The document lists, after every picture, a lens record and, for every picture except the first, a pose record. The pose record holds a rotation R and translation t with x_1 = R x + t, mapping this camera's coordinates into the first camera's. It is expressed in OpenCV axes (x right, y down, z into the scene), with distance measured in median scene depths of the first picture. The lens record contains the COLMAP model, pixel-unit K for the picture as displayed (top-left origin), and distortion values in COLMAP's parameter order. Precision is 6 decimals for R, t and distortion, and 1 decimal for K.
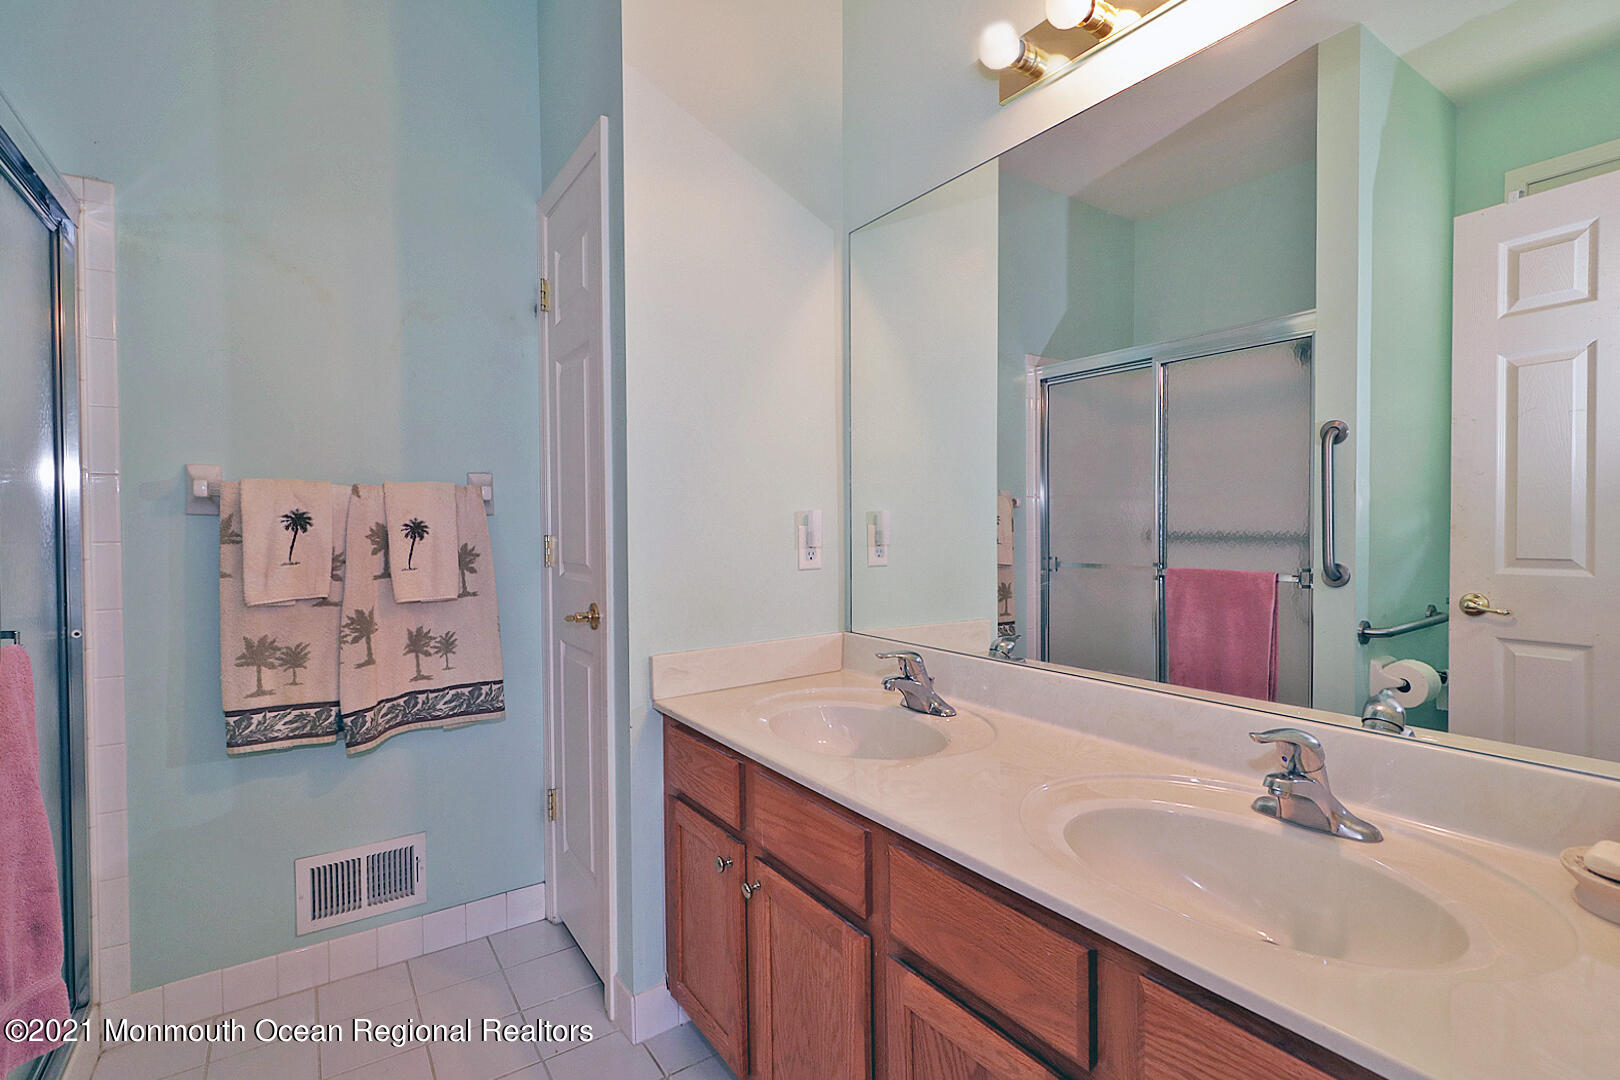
lens RADIAL K [[755.7, 0, 816.2], [0, 755.7, 516.2], [0, 0, 1]] dist [-0.003880, -0.000301]
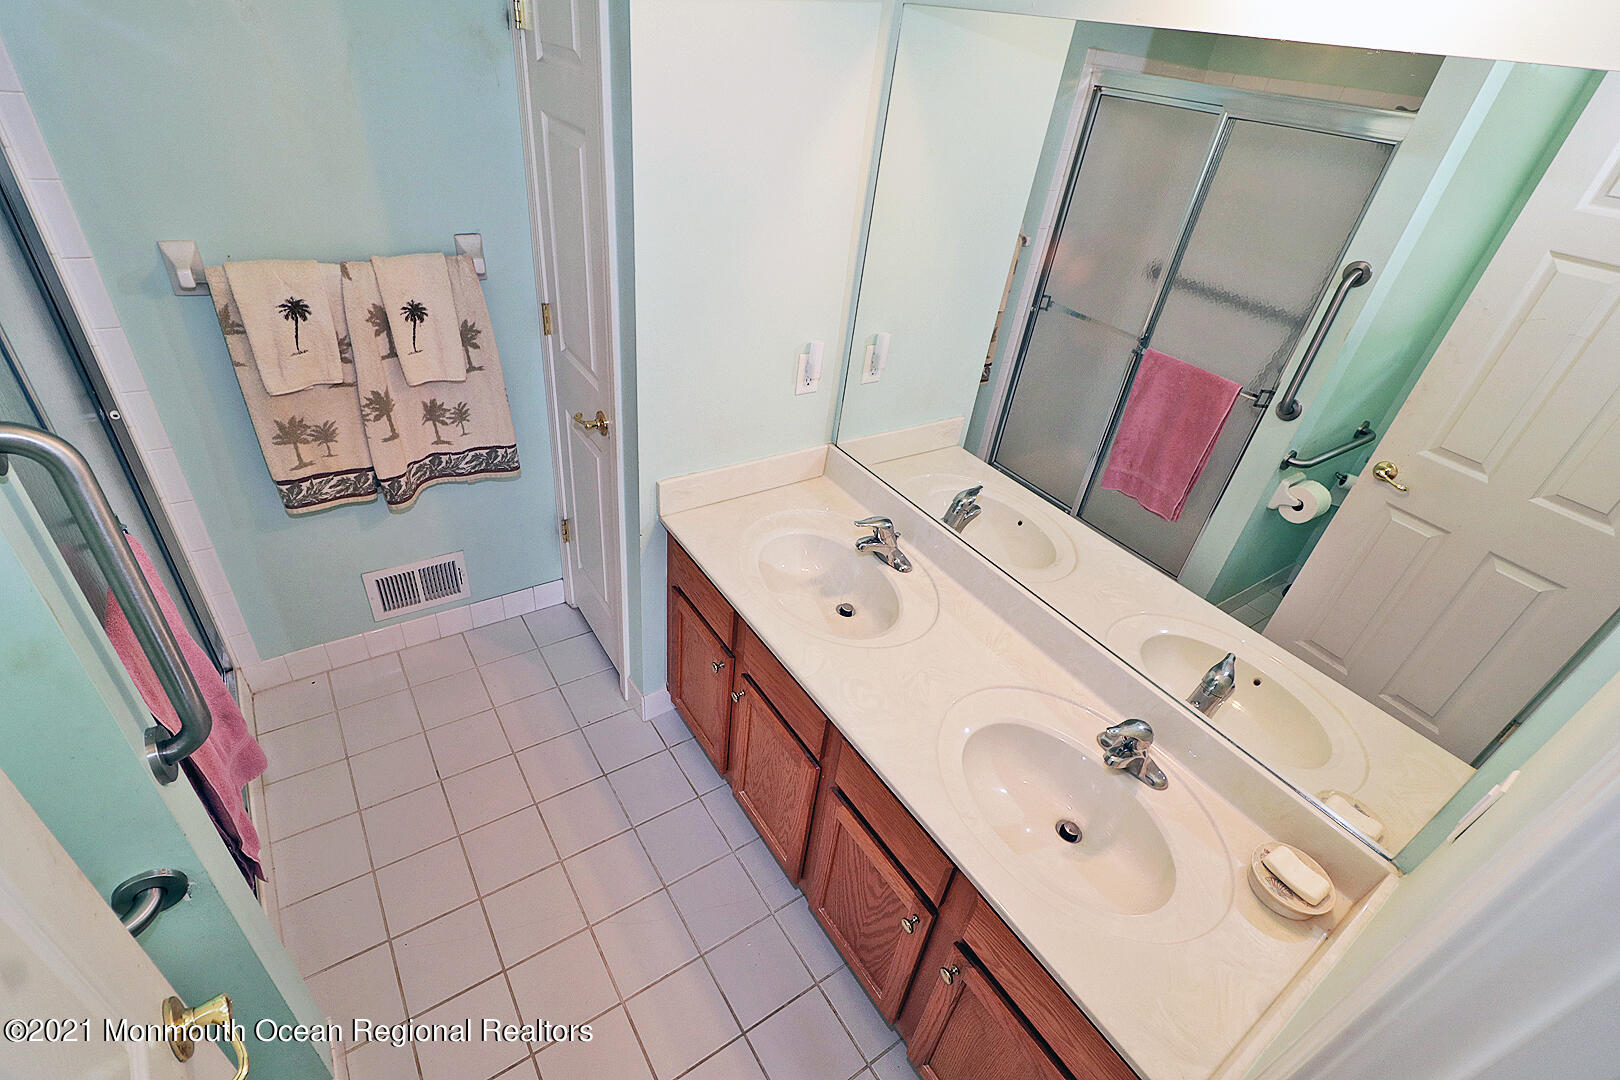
lens RADIAL K [[740.1, 0, 814.2], [0, 740.1, 545.5], [0, 0, 1]] dist [-0.002106, -0.000769]
pose [[0.992124, 0.102377, 0.072175, -0.050411], [-0.125231, 0.823140, 0.553857, -0.336192], [-0.002708, -0.558533, 0.829478, 0.024791]]
